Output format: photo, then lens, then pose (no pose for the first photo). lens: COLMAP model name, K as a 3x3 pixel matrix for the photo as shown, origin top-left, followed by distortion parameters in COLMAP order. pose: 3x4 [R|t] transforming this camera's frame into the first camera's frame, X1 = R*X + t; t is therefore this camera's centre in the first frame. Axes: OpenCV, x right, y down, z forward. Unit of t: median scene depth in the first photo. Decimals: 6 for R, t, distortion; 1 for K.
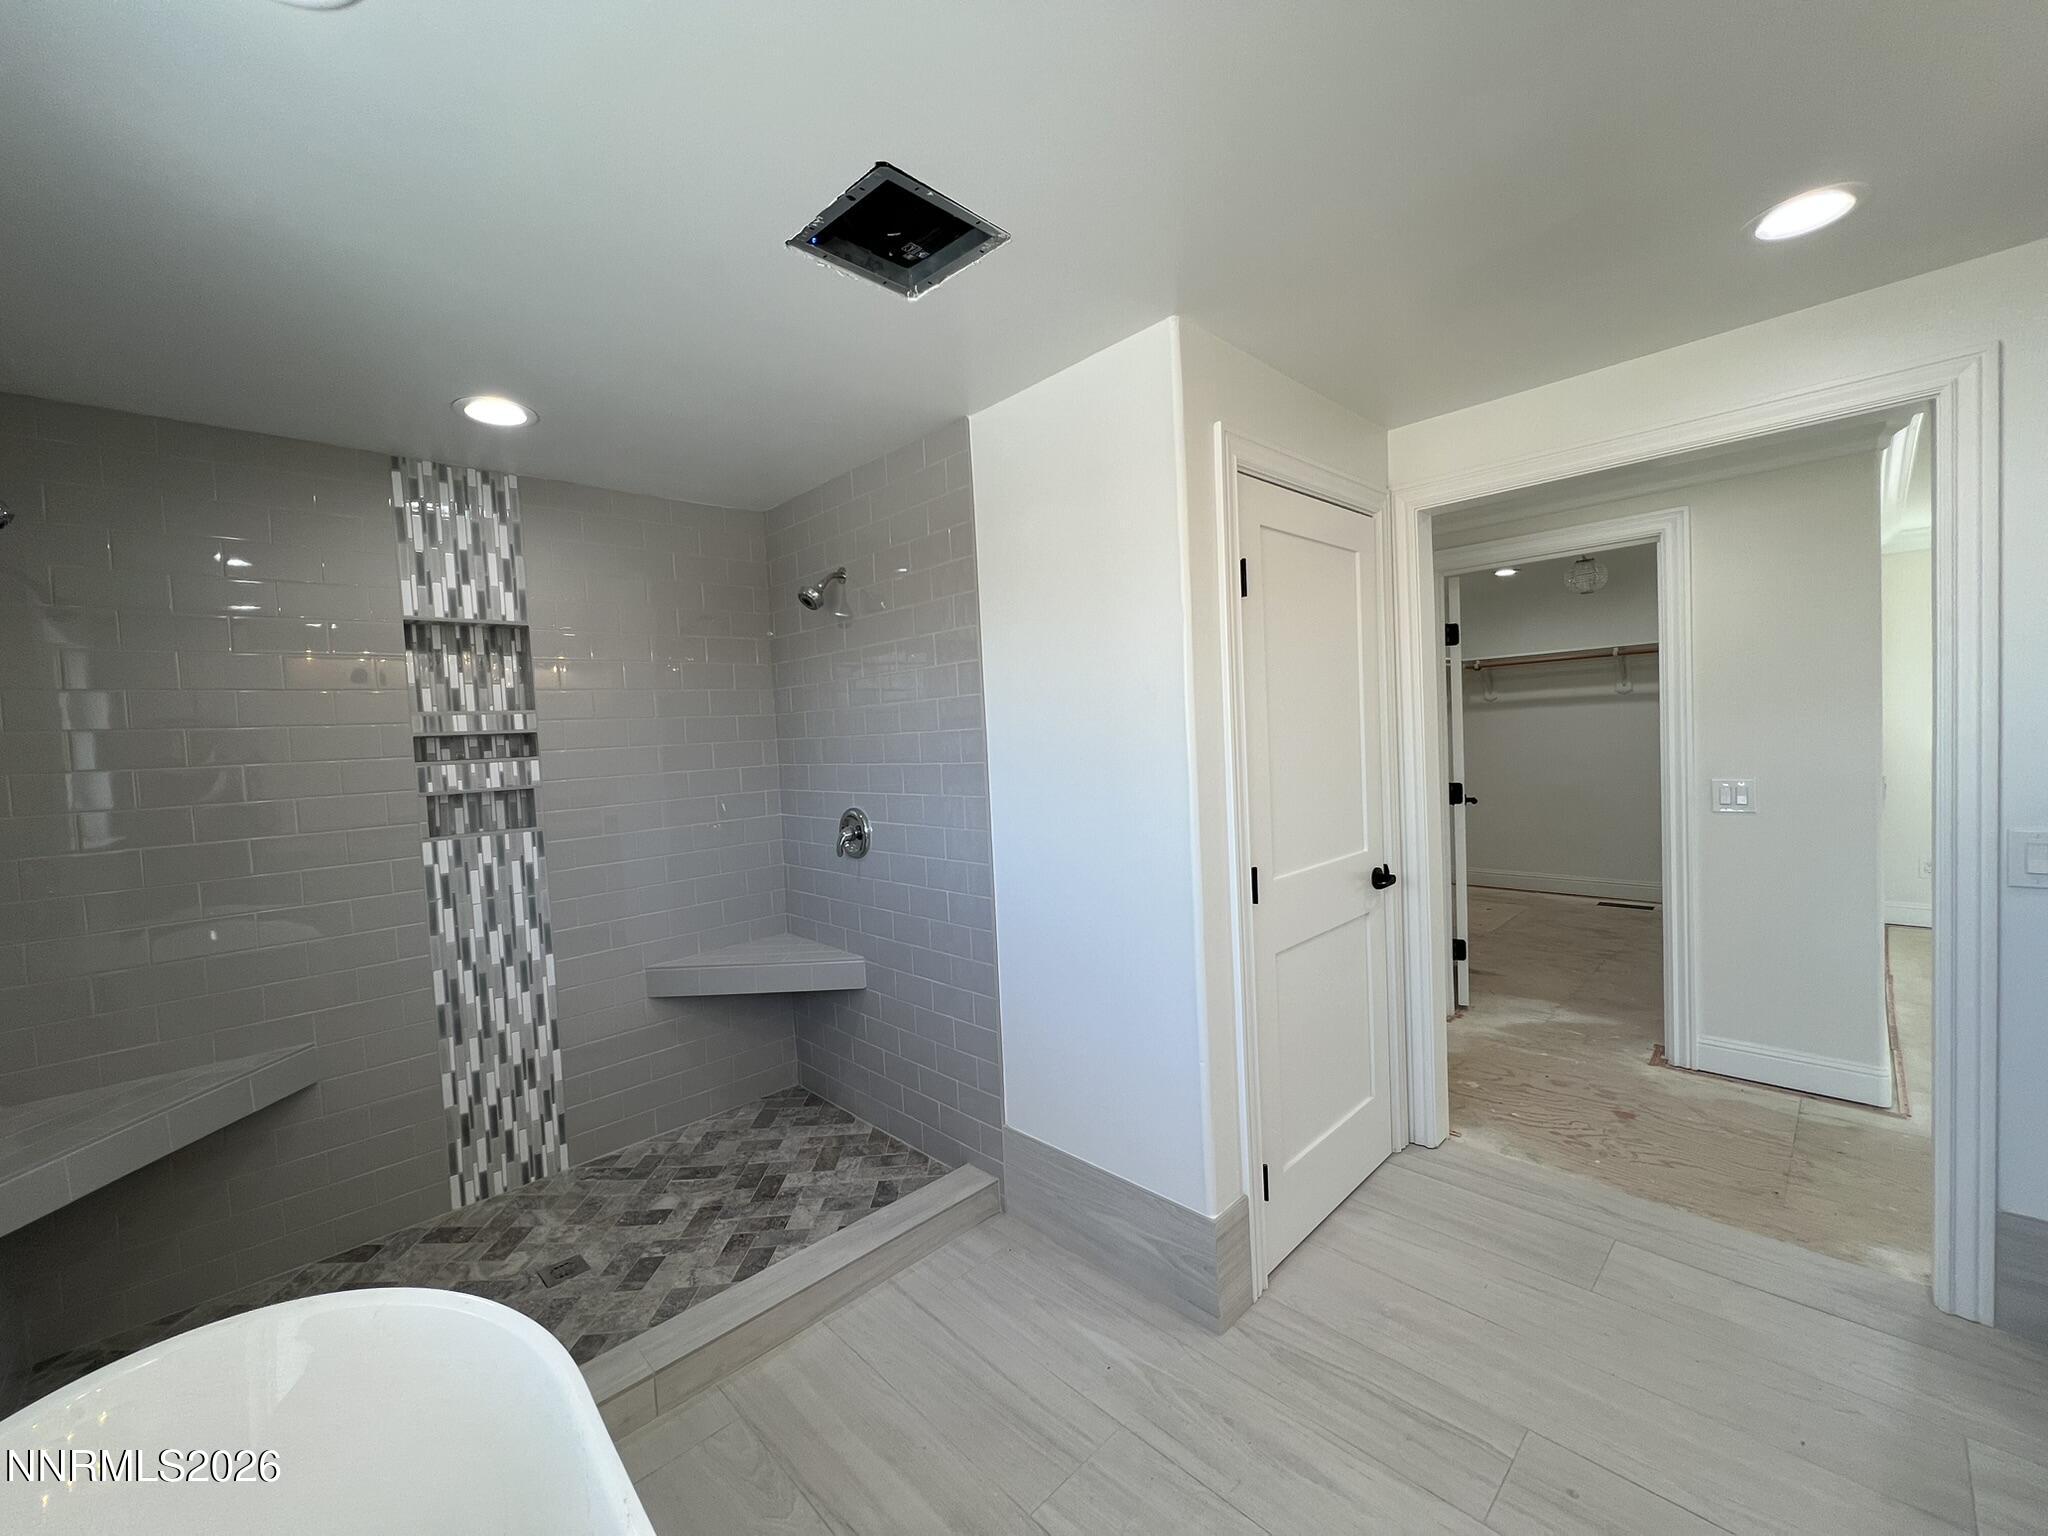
lens RADIAL K [[820.4, 0, 1023.9], [0, 820.4, 766.7], [0, 0, 1]] dist [-0.003904, -0.000450]
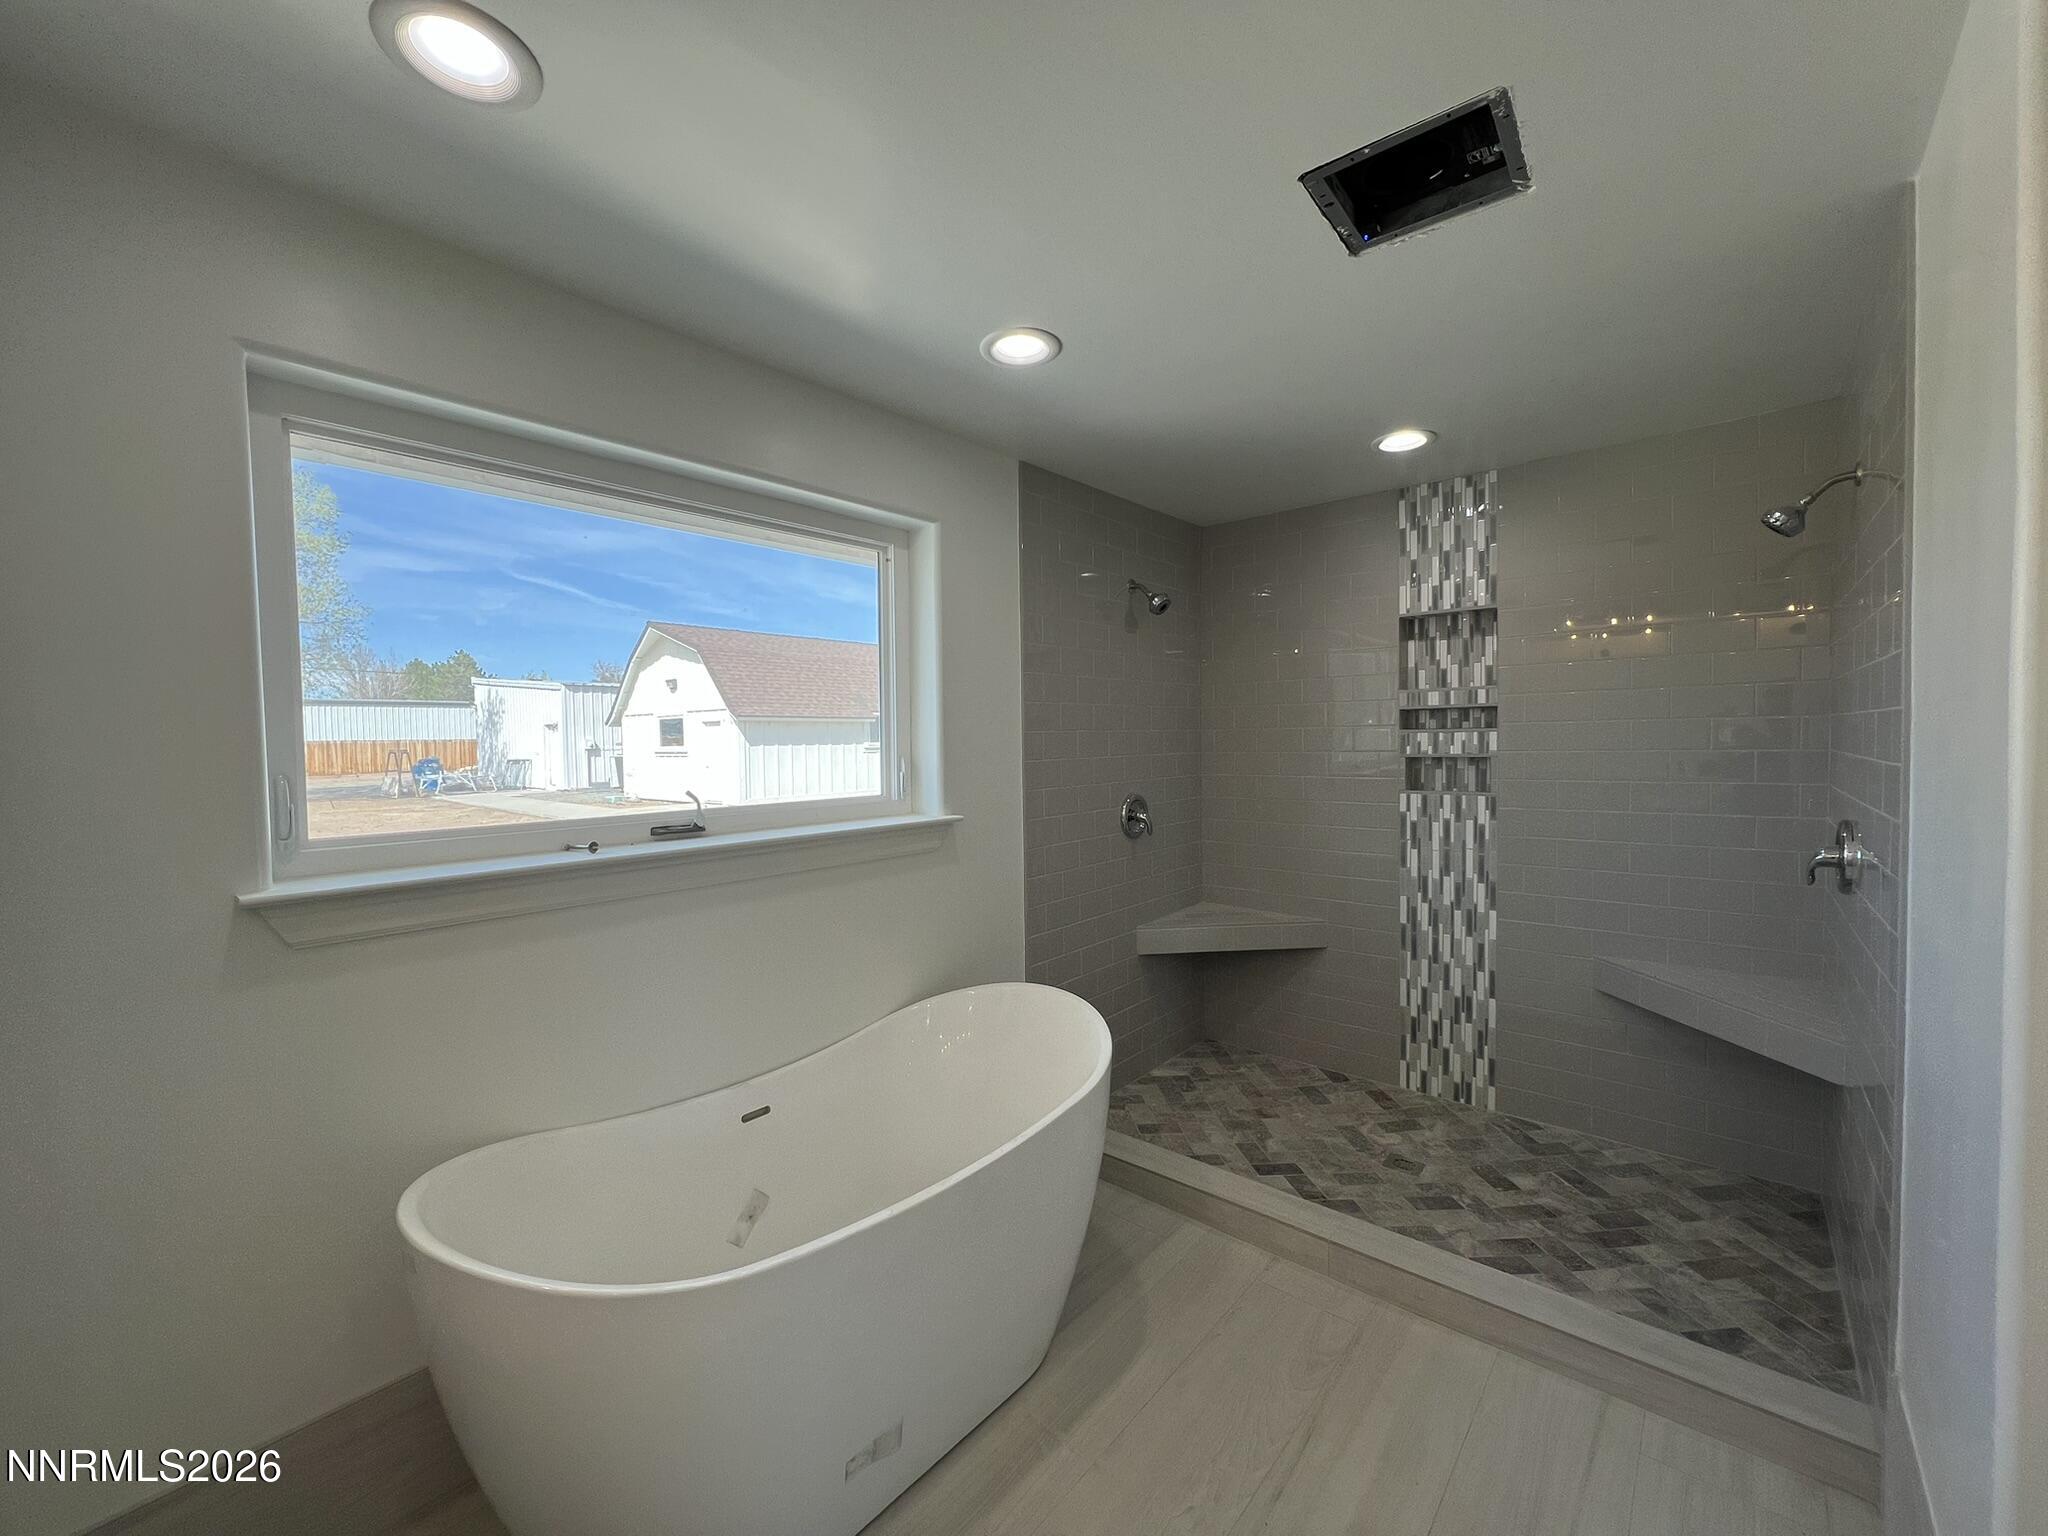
lens RADIAL K [[837.8, 0, 1022.8], [0, 837.8, 768.7], [0, 0, 1]] dist [-0.006927, 0.000560]
pose [[0.070763, 0.083359, -0.994004, 0.491059], [-0.028950, 0.996254, 0.081487, -0.032660], [0.997073, 0.023010, 0.072911, 0.311260]]
